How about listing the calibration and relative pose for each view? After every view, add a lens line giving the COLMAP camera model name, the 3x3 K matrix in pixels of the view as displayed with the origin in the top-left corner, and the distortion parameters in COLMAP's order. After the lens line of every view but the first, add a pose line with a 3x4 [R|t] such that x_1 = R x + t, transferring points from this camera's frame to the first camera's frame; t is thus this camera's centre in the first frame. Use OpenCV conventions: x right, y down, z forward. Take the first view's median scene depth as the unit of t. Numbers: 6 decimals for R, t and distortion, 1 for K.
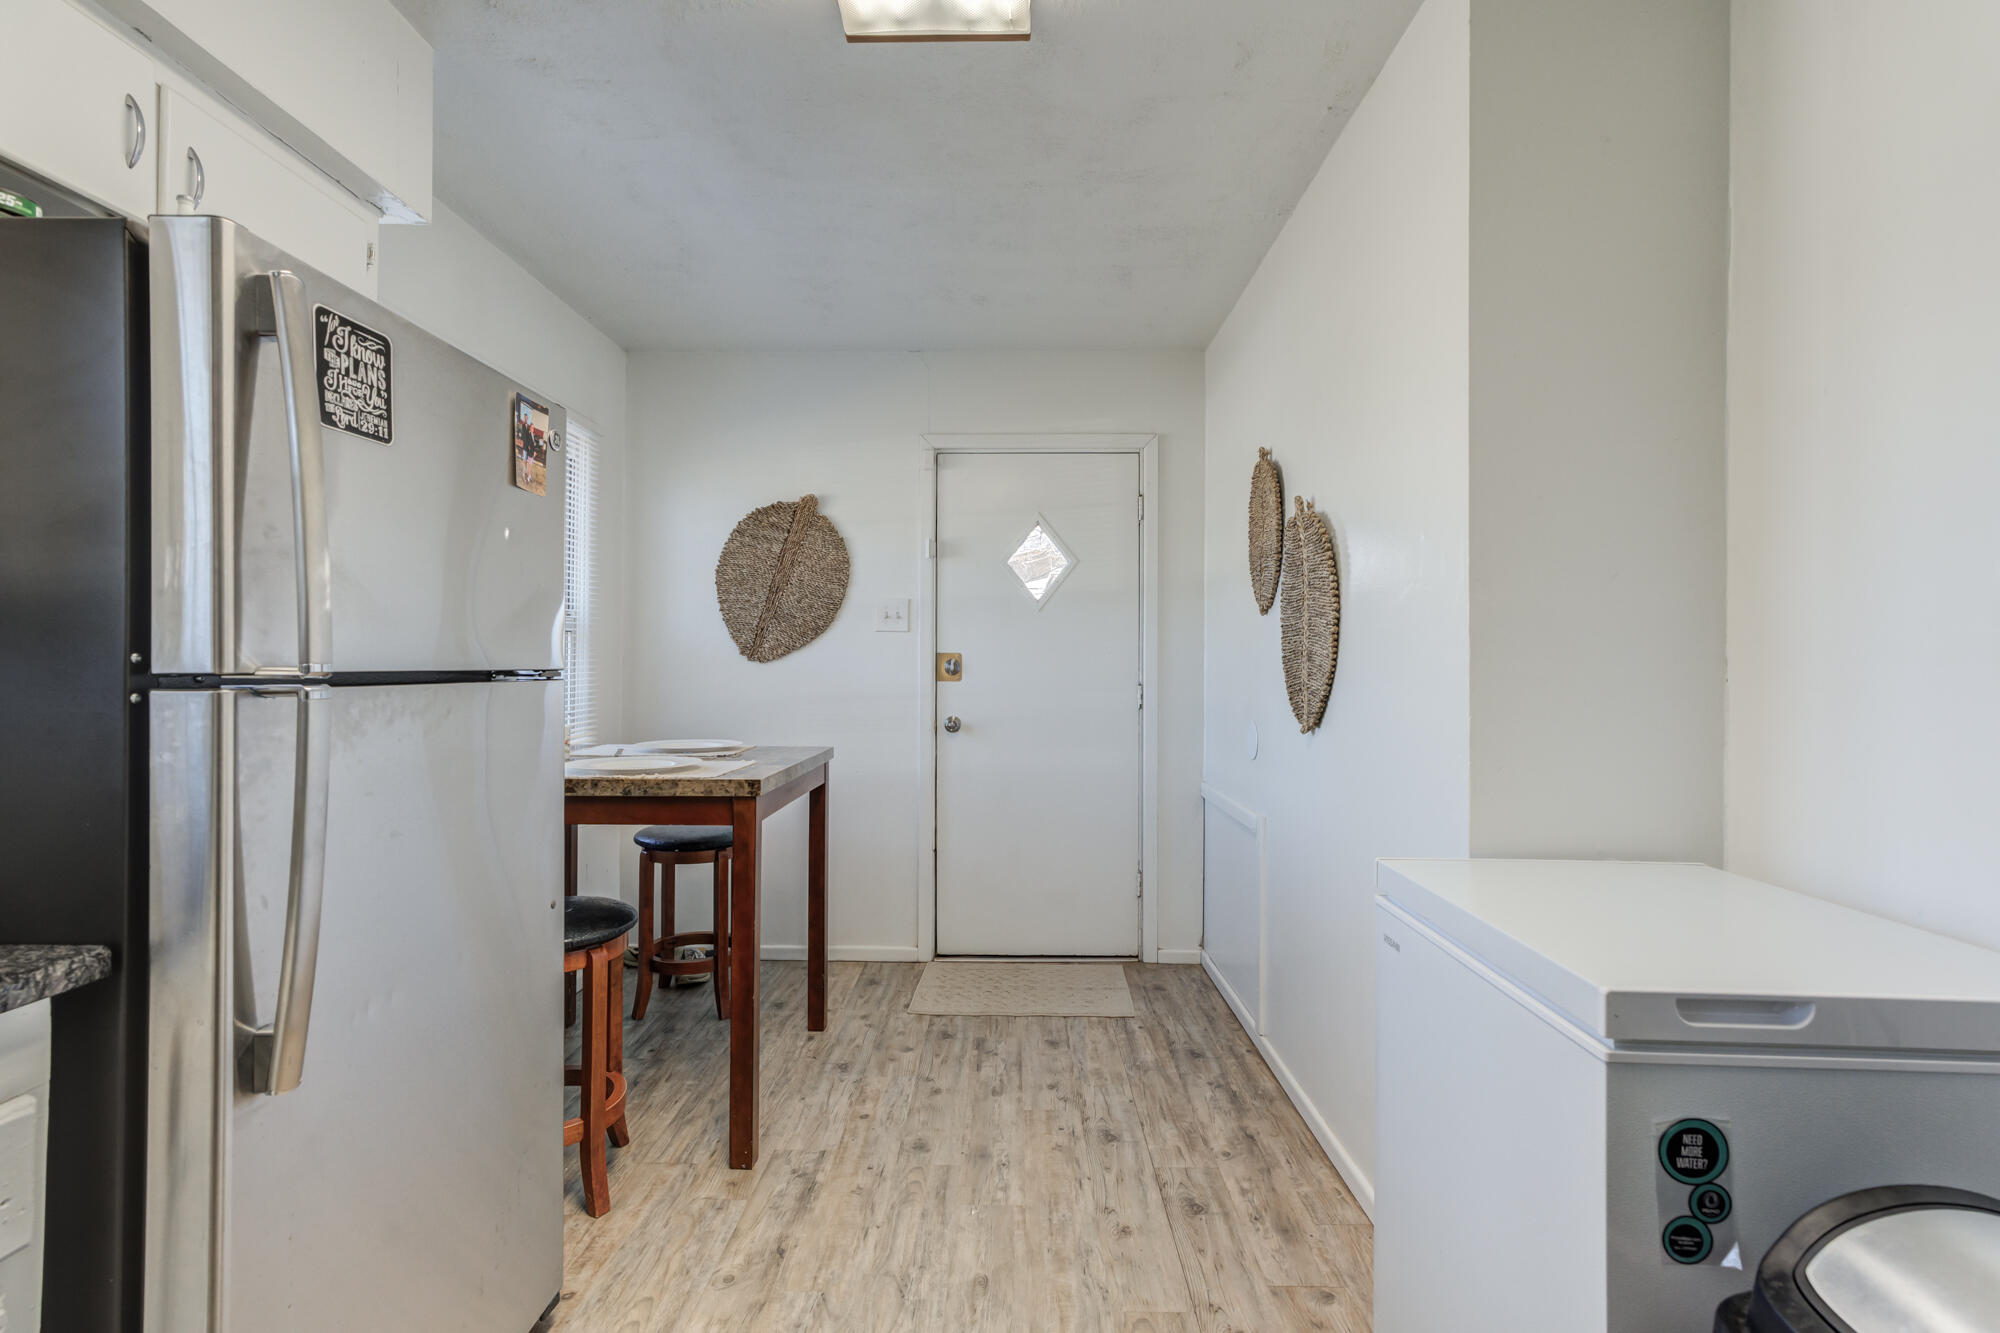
lens RADIAL K [[917.7, 0, 992.2], [0, 917.7, 659.6], [0, 0, 1]] dist [-0.017523, 0.017371]
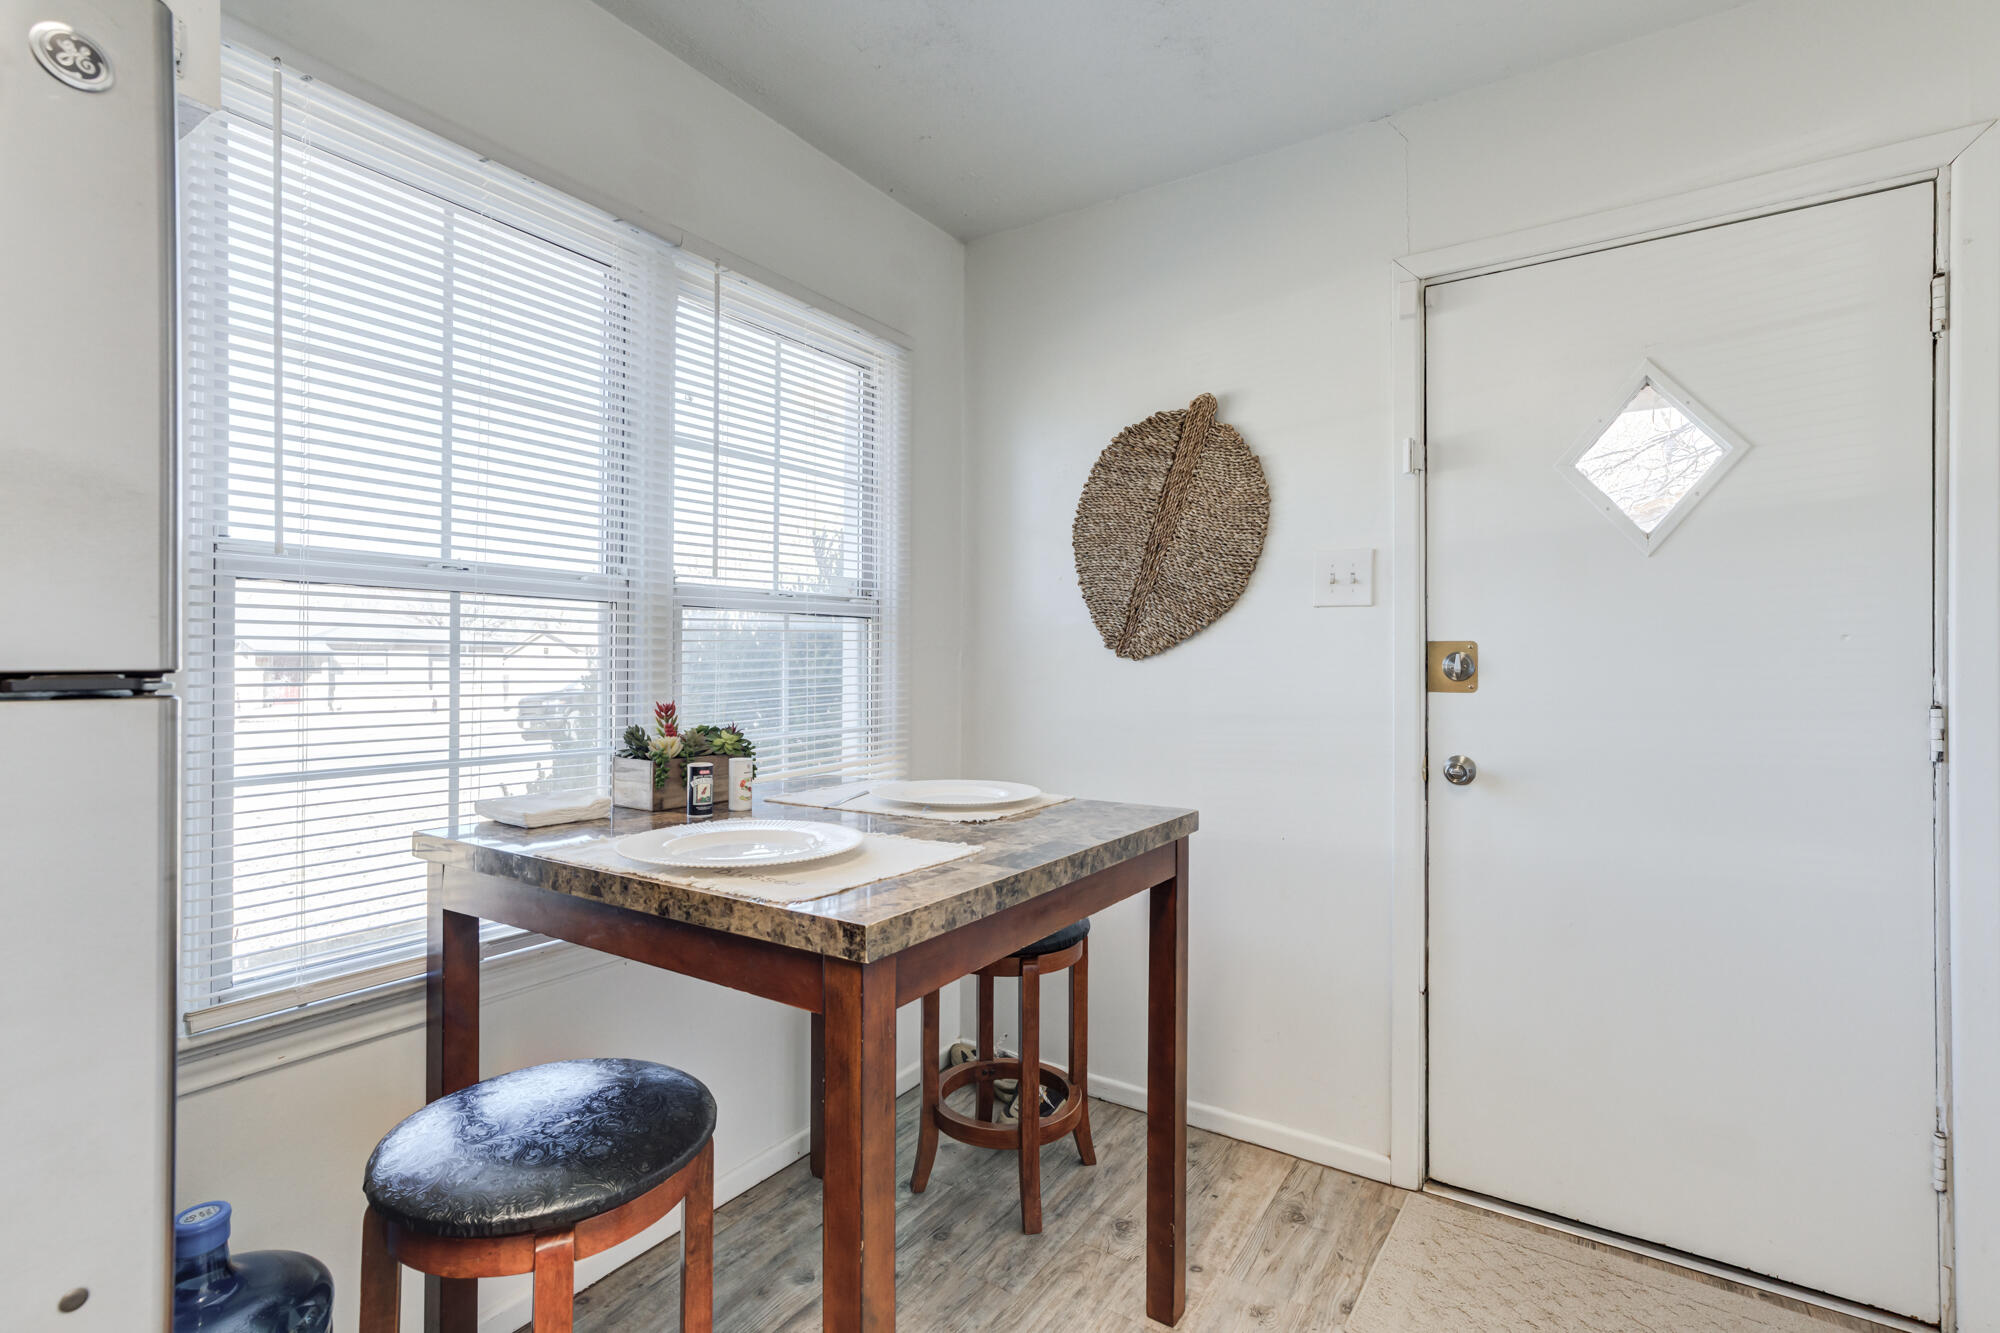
lens RADIAL K [[917.7, 0, 992.2], [0, 917.7, 659.6], [0, 0, 1]] dist [-0.017523, 0.017371]
pose [[0.842037, -0.003721, -0.539408, 0.017844], [0.003406, 0.999993, -0.001582, 0.003793], [0.539410, -0.000505, 0.842043, 0.388062]]
